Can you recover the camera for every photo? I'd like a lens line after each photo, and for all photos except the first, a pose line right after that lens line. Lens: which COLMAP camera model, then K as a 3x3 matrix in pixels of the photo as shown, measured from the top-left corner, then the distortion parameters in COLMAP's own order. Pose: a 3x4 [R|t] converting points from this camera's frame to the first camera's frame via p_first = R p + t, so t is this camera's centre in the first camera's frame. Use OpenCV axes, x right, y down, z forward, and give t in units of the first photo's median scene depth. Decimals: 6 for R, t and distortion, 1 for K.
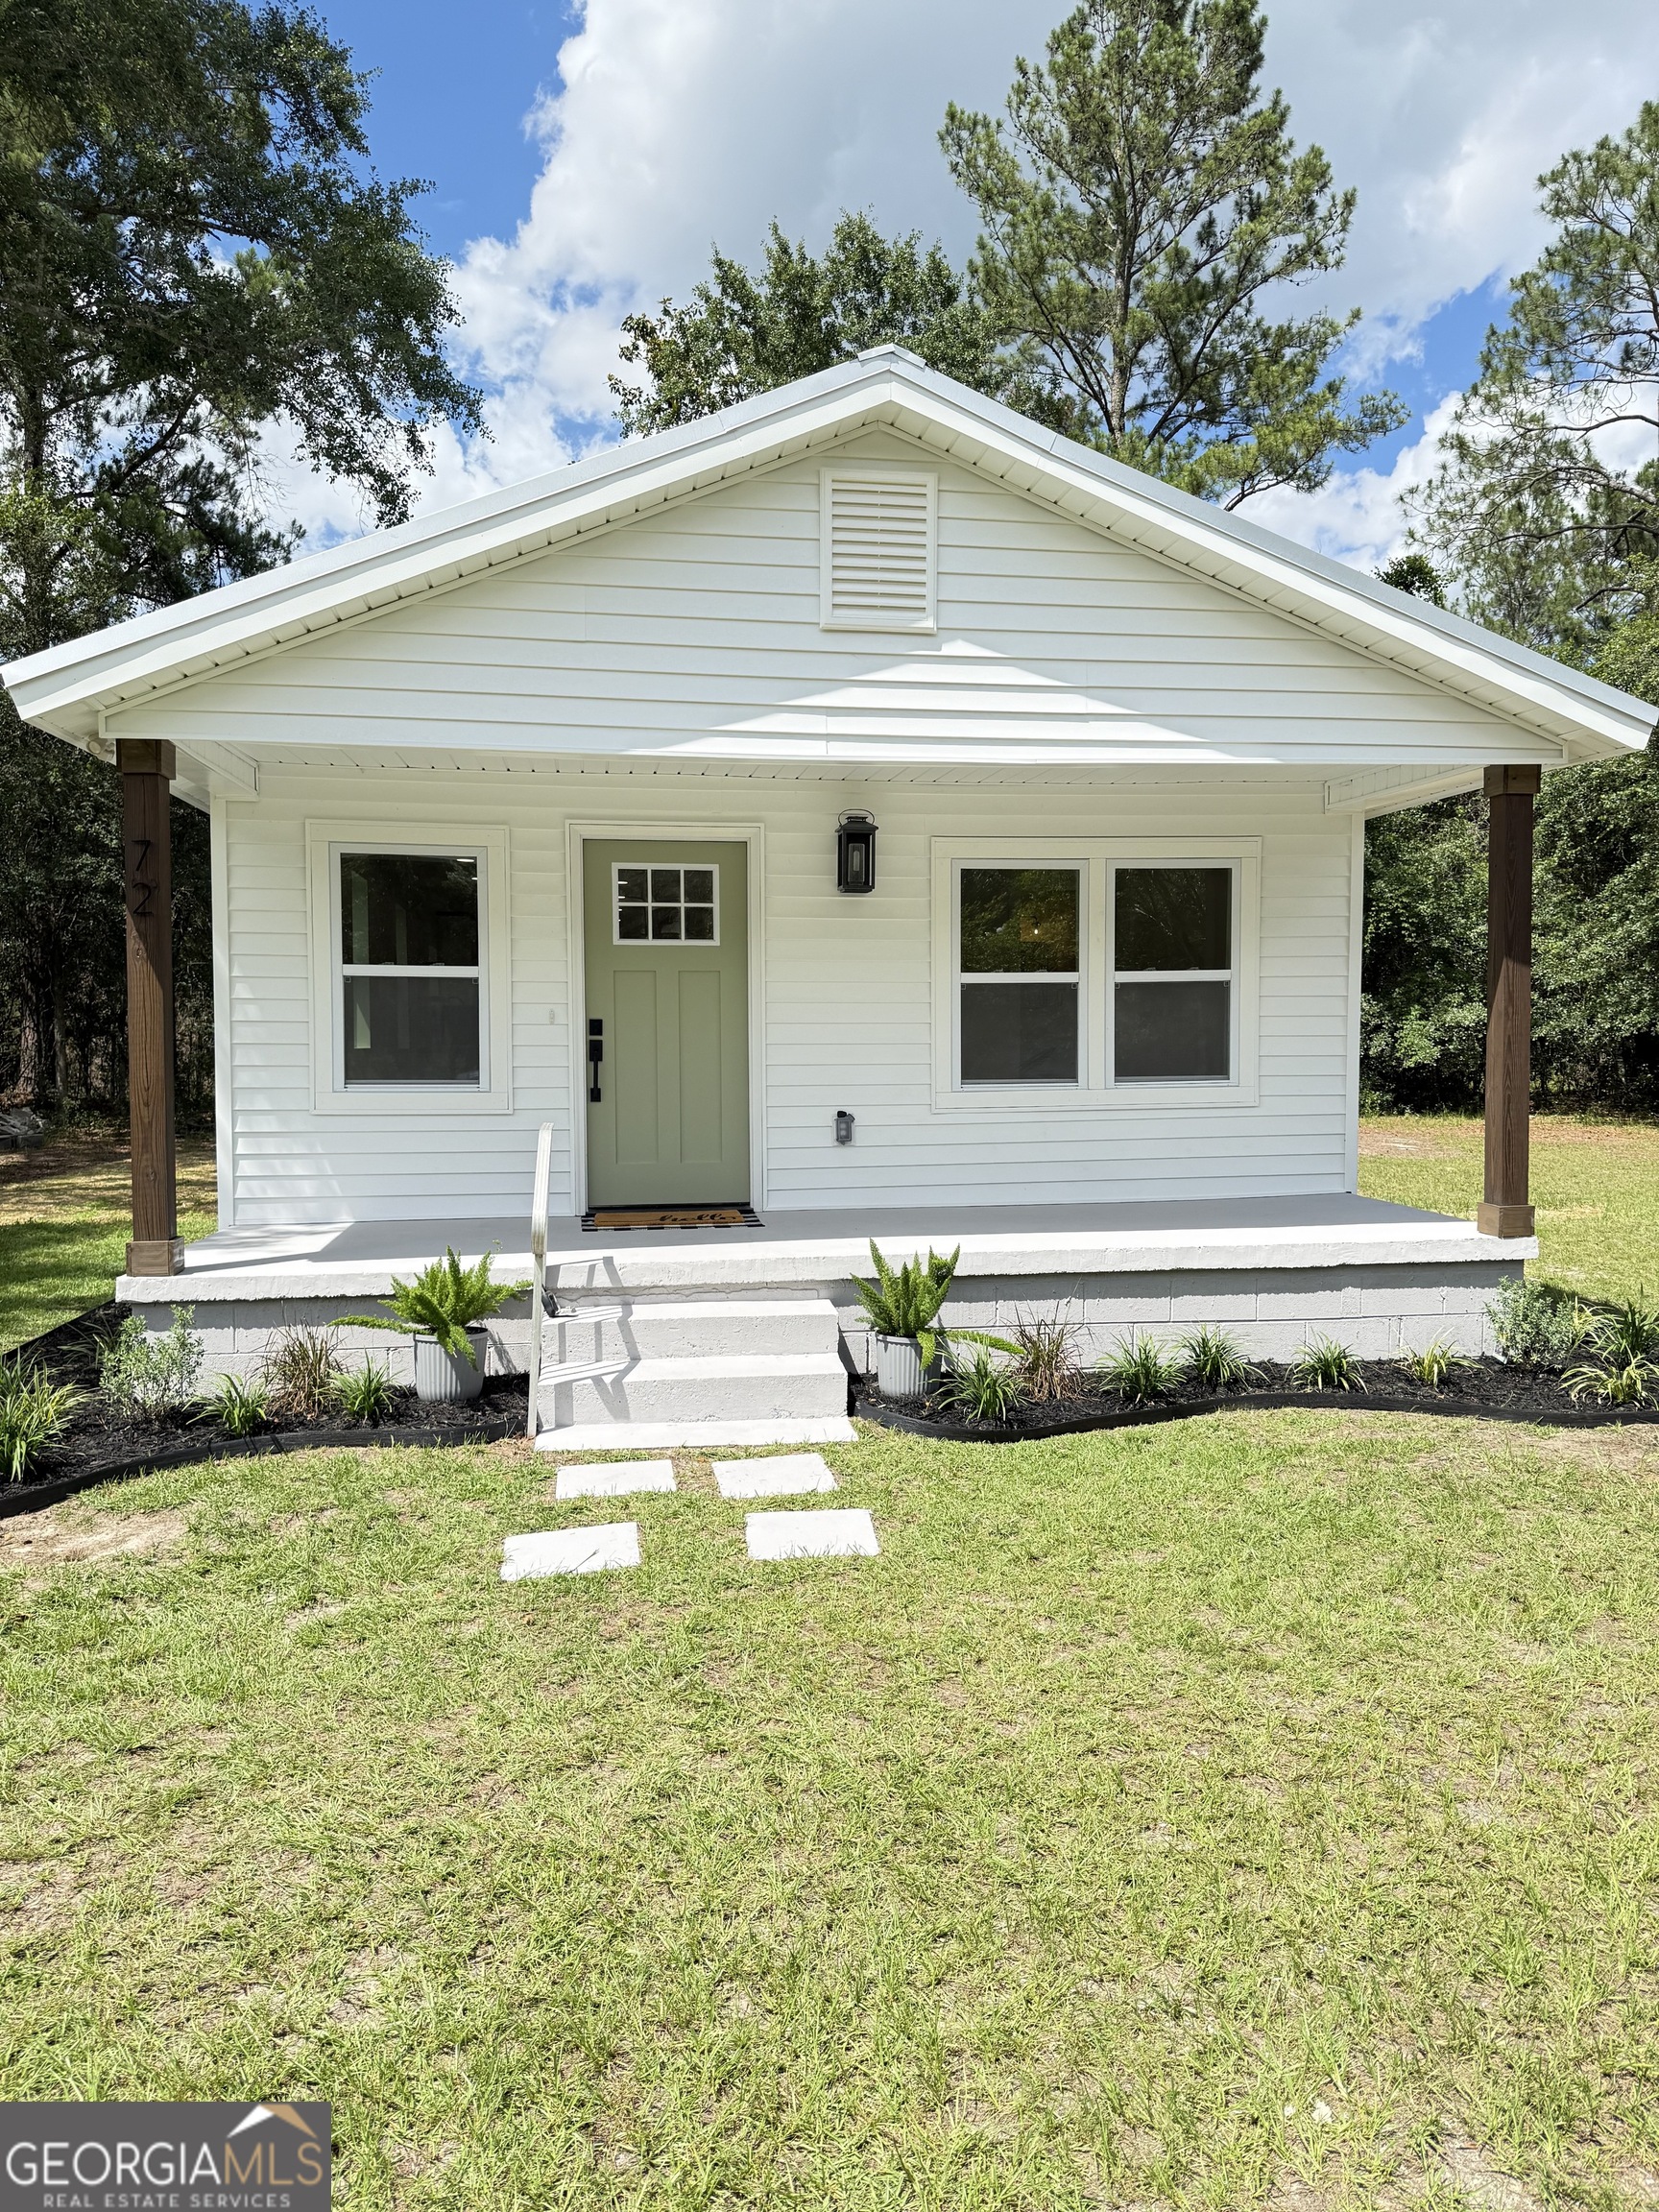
lens RADIAL K [[1547.3, 0, 819.7], [0, 1547.3, 1125.9], [0, 0, 1]] dist [0.021440, -0.035176]
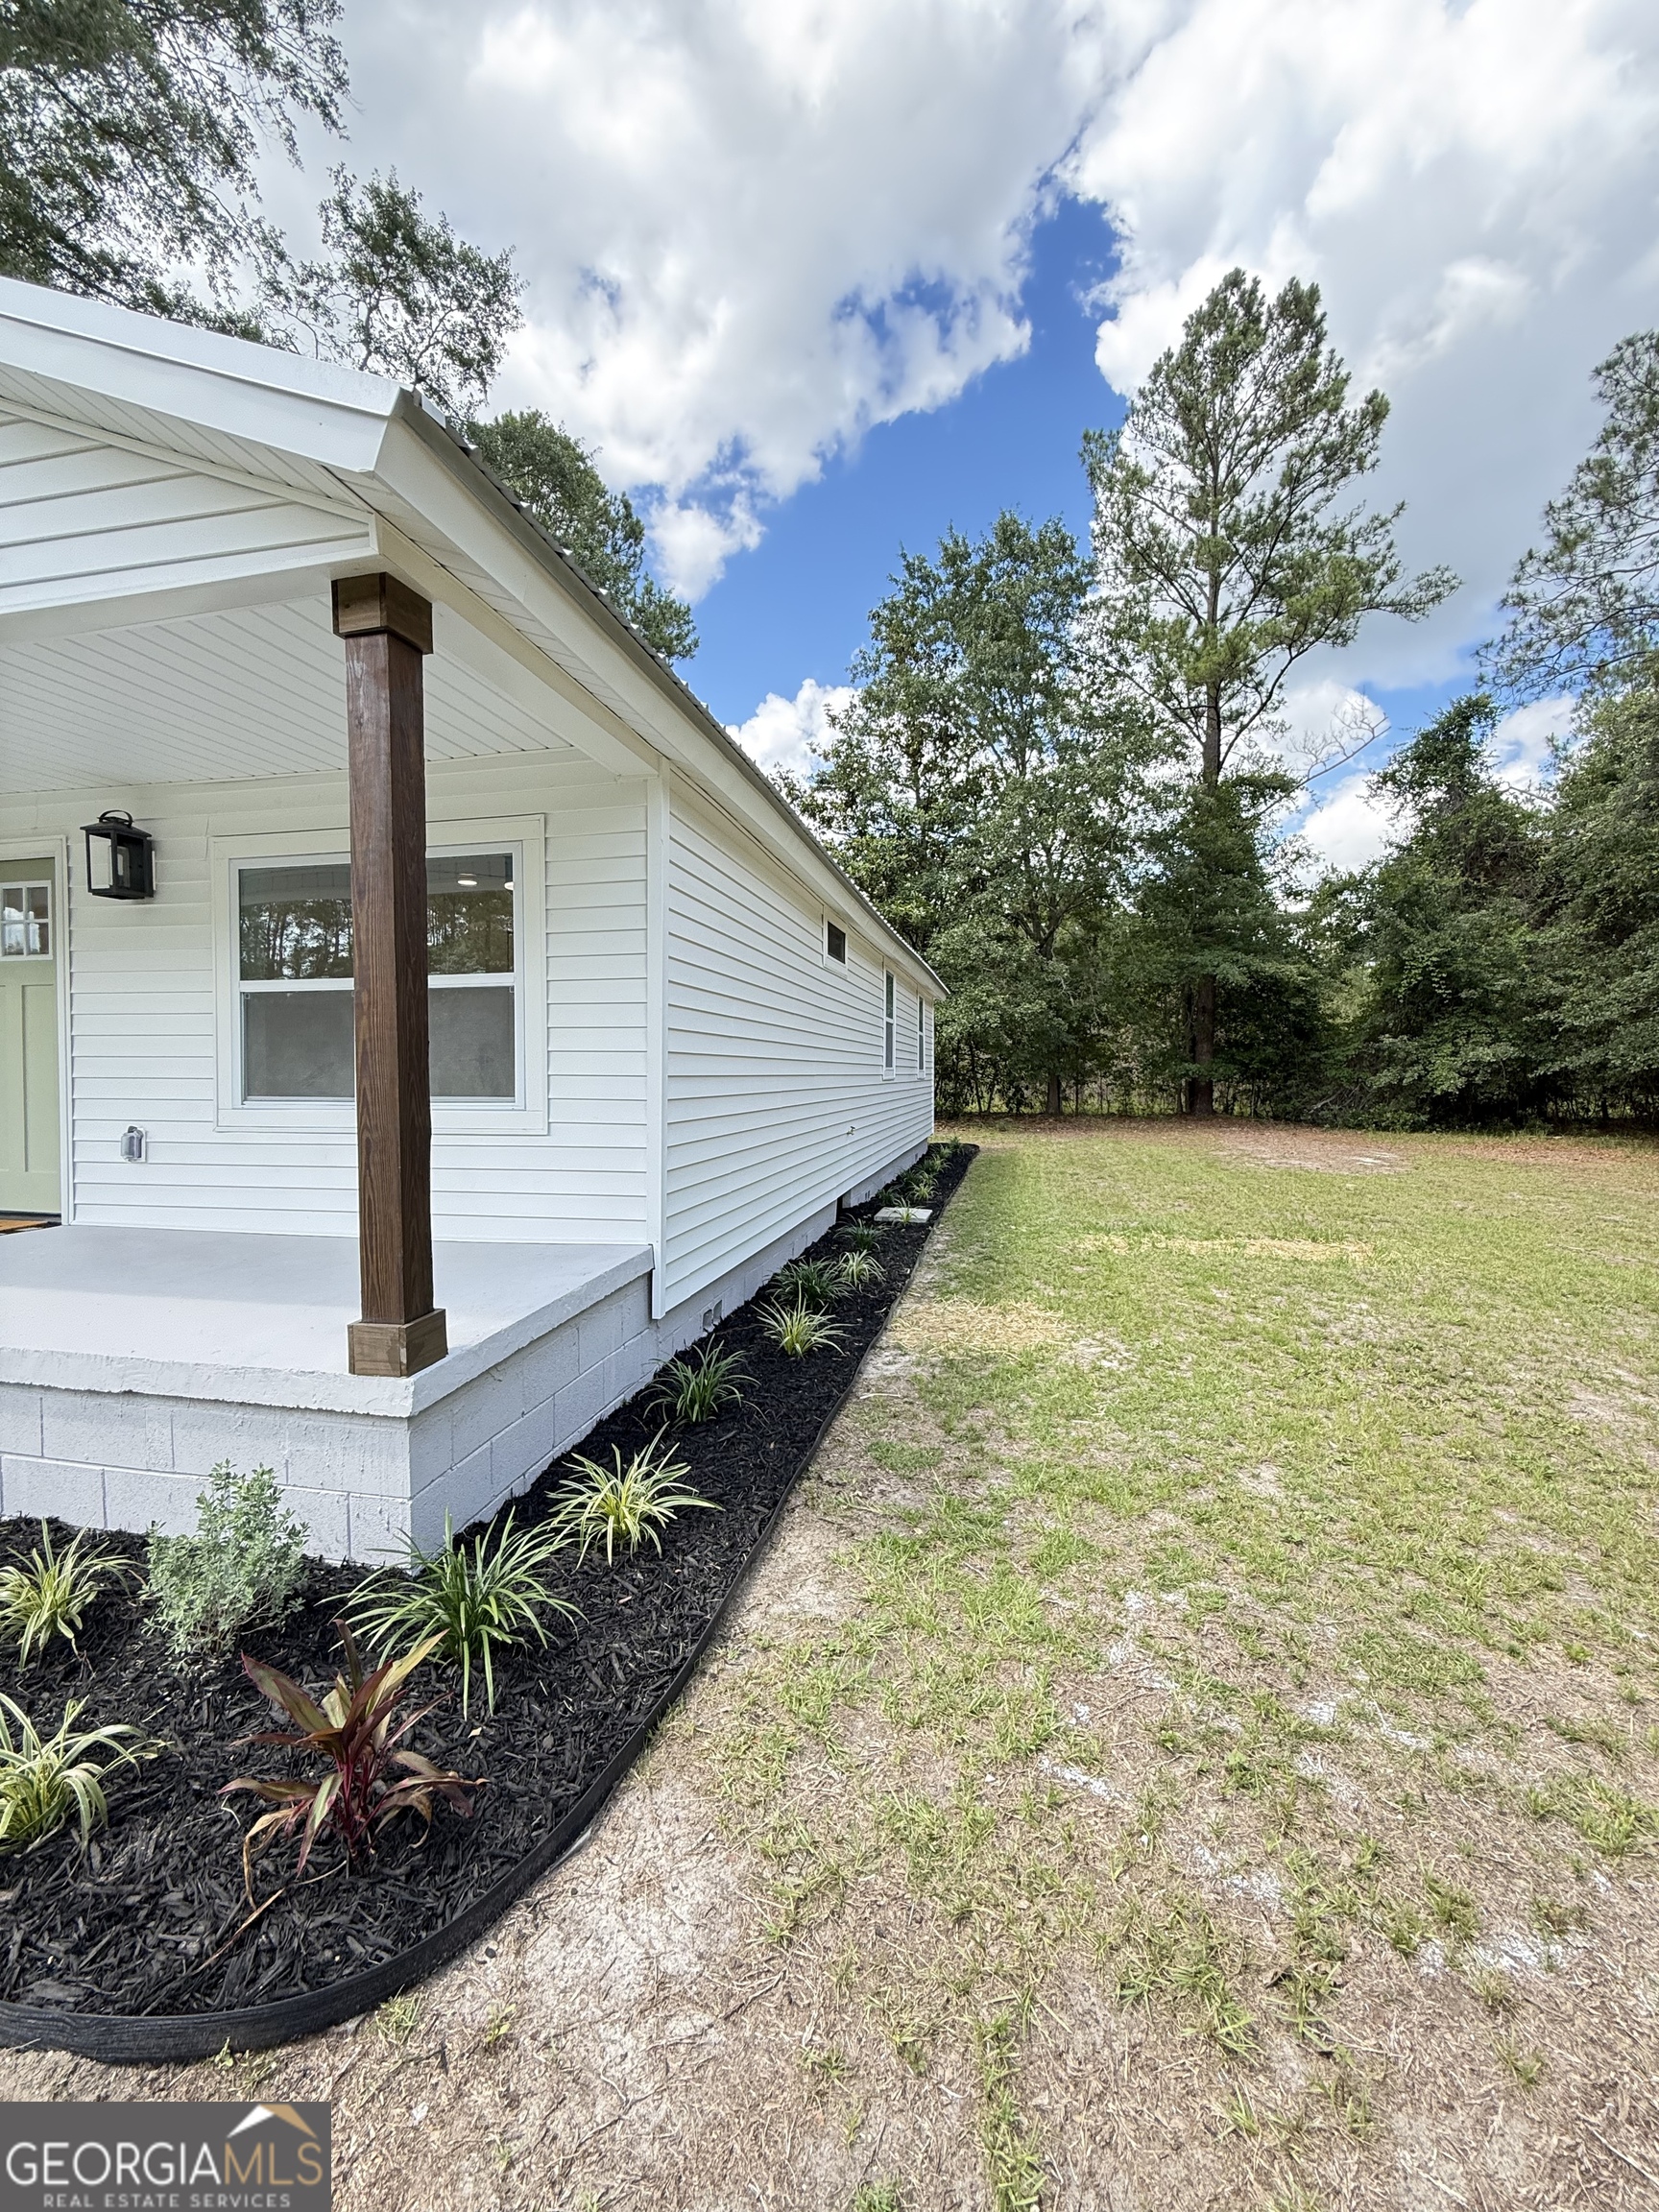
lens RADIAL K [[881.5, 0, 824.1], [0, 881.5, 1103.0], [0, 0, 1]] dist [0.001388, -0.001678]
pose [[0.936458, 0.013329, -0.350527, 0.608610], [-0.022062, 0.999537, -0.020930, -0.022305], [0.350086, 0.027334, 0.936319, 0.628272]]
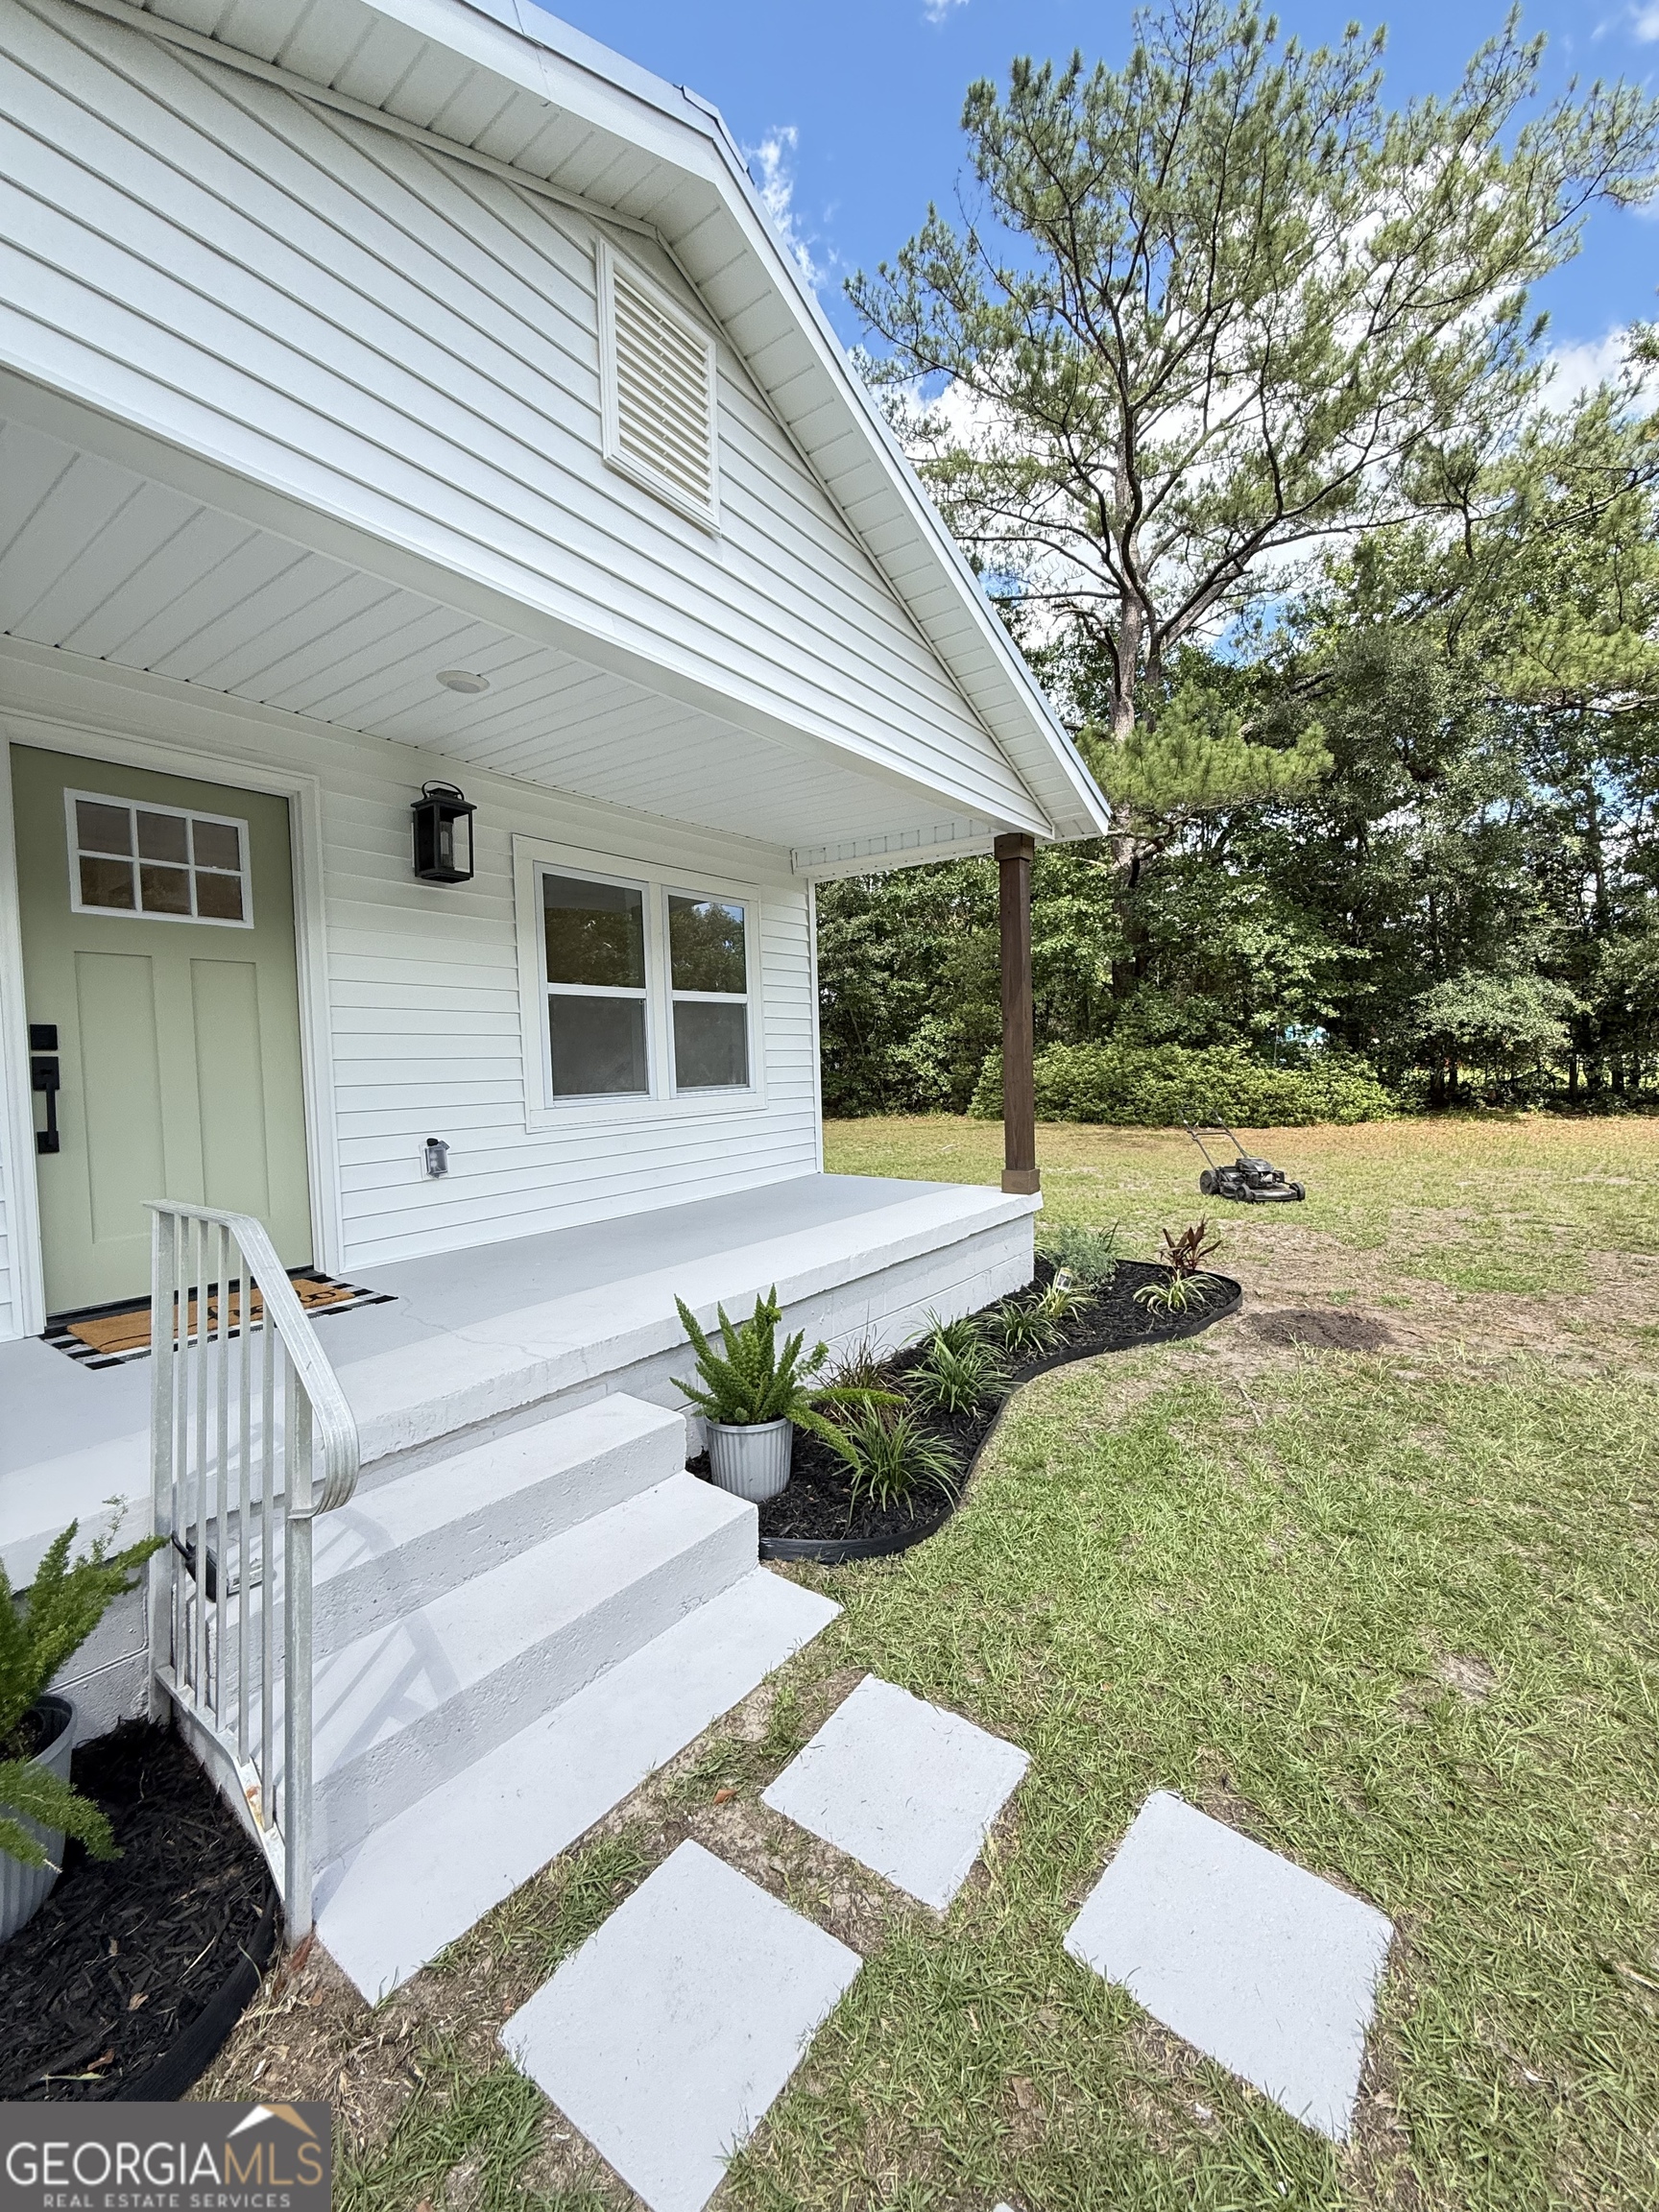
lens RADIAL K [[881.5, 0, 838.7], [0, 881.5, 1094.7], [0, 0, 1]] dist [0.001388, -0.001678]
pose [[0.705366, -0.041721, 0.707615, -0.168003], [0.068722, 0.997589, -0.009685, -0.013002], [-0.705504, 0.055460, 0.706532, 0.496653]]
